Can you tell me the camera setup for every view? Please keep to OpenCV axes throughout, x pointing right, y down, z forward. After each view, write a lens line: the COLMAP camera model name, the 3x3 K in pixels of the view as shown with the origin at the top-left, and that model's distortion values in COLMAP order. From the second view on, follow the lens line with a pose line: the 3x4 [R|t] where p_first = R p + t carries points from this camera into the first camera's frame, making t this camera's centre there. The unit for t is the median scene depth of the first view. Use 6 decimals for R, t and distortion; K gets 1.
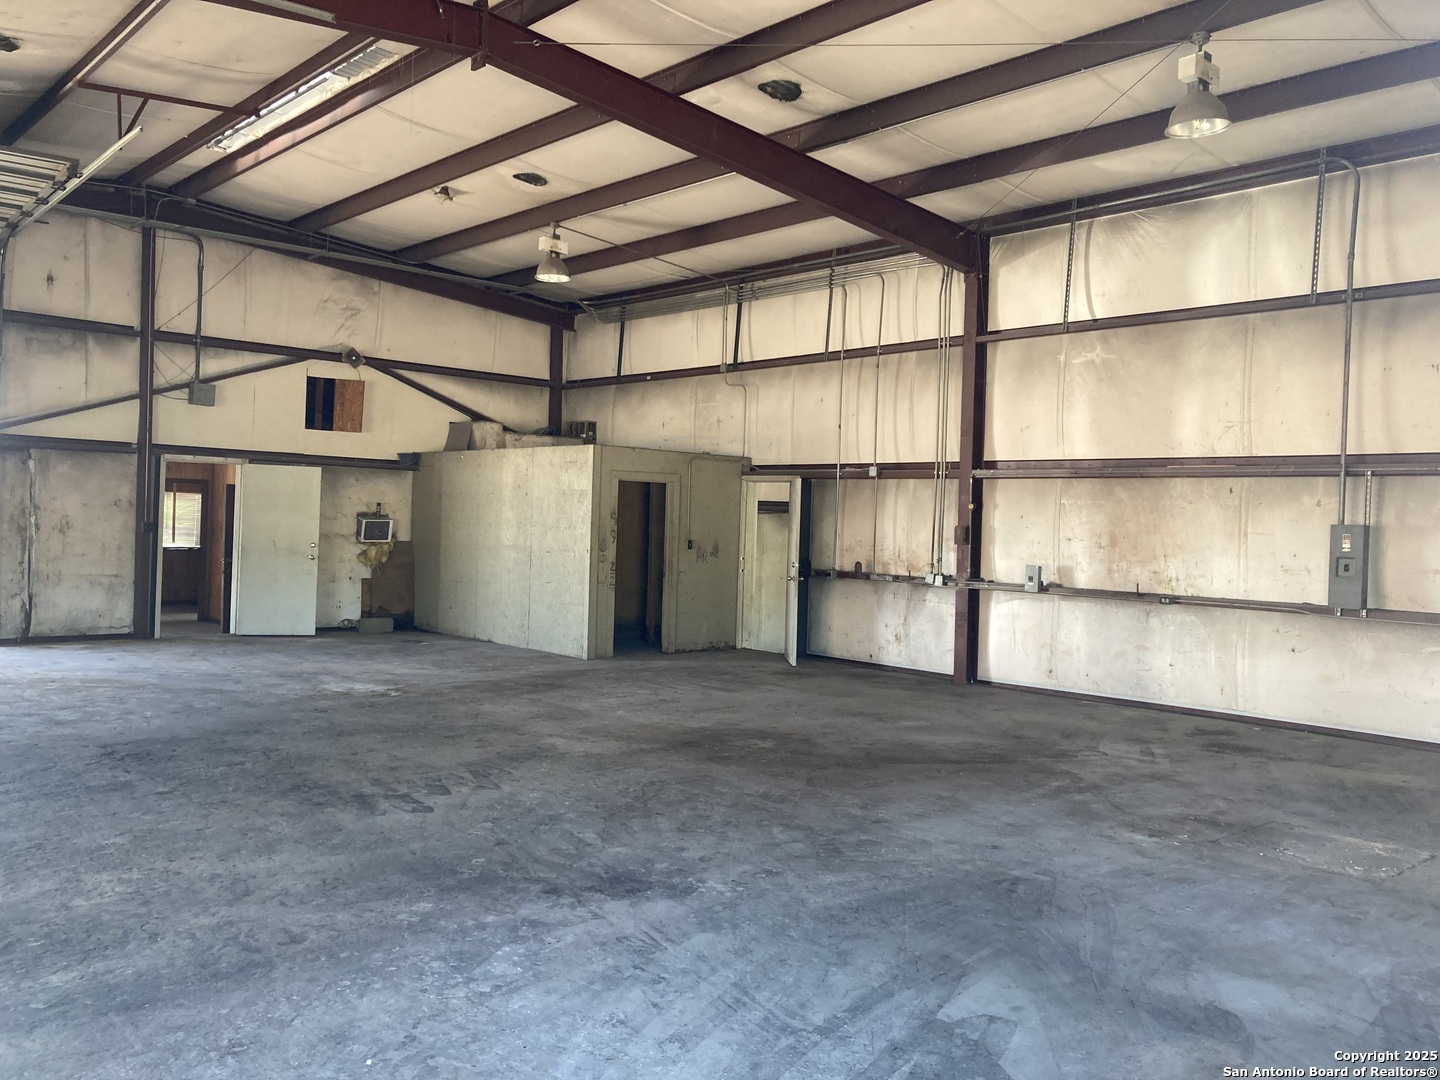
lens RADIAL K [[1172.7, 0, 714.6], [0, 1172.7, 518.8], [0, 0, 1]] dist [0.051839, -0.078359]
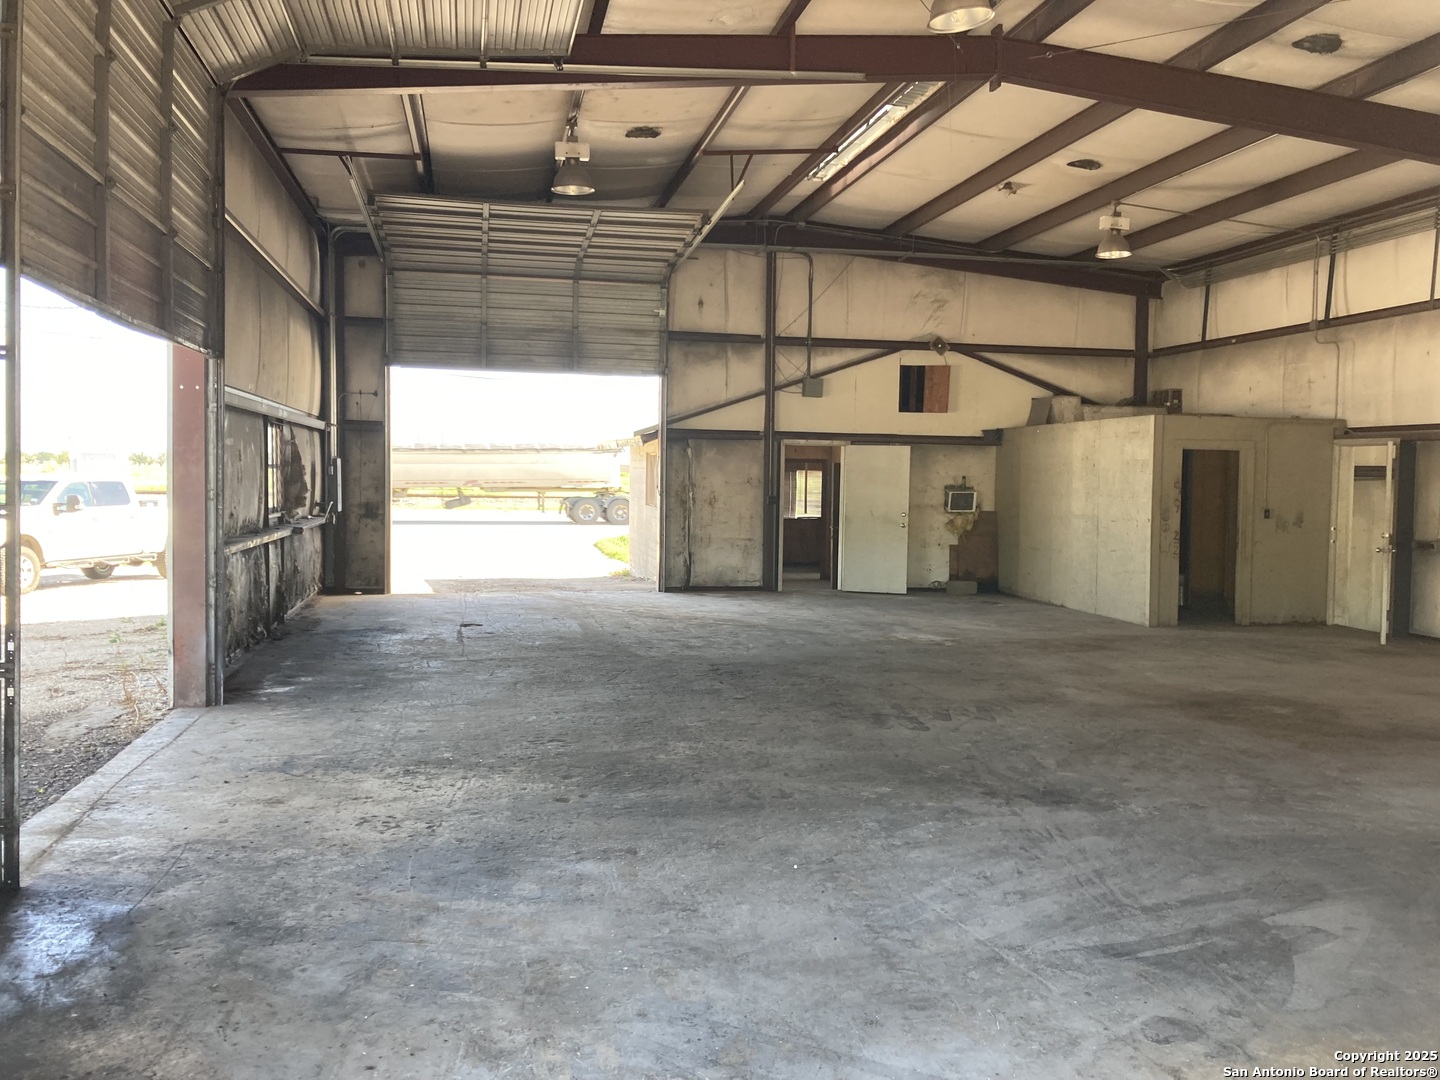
lens RADIAL K [[1172.7, 0, 714.6], [0, 1172.7, 518.8], [0, 0, 1]] dist [0.051839, -0.078359]
pose [[0.858766, 0.000597, -0.512367, 0.095806], [0.011596, 0.999721, 0.020600, 0.001167], [0.512236, -0.023632, 0.858519, -0.073677]]
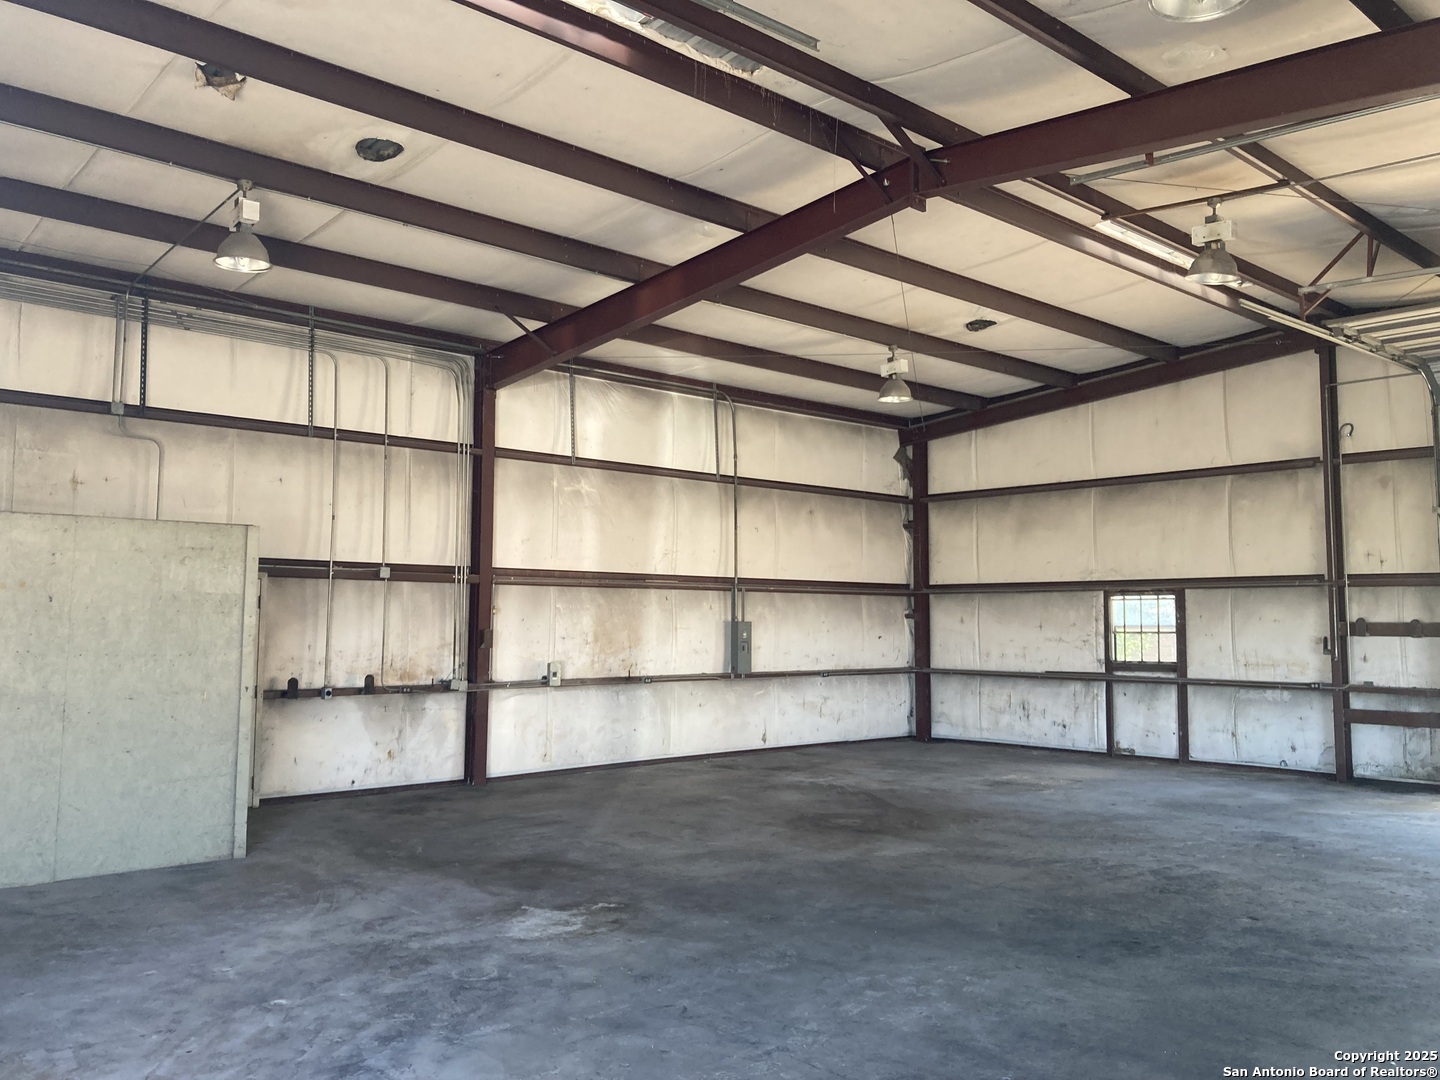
lens RADIAL K [[1172.7, 0, 714.6], [0, 1172.7, 518.8], [0, 0, 1]] dist [0.051839, -0.078359]
pose [[-0.006749, 0.064752, 0.997879, -0.797124], [0.002385, 0.997900, -0.064737, -0.022839], [-0.999974, 0.001943, -0.006889, 0.774576]]
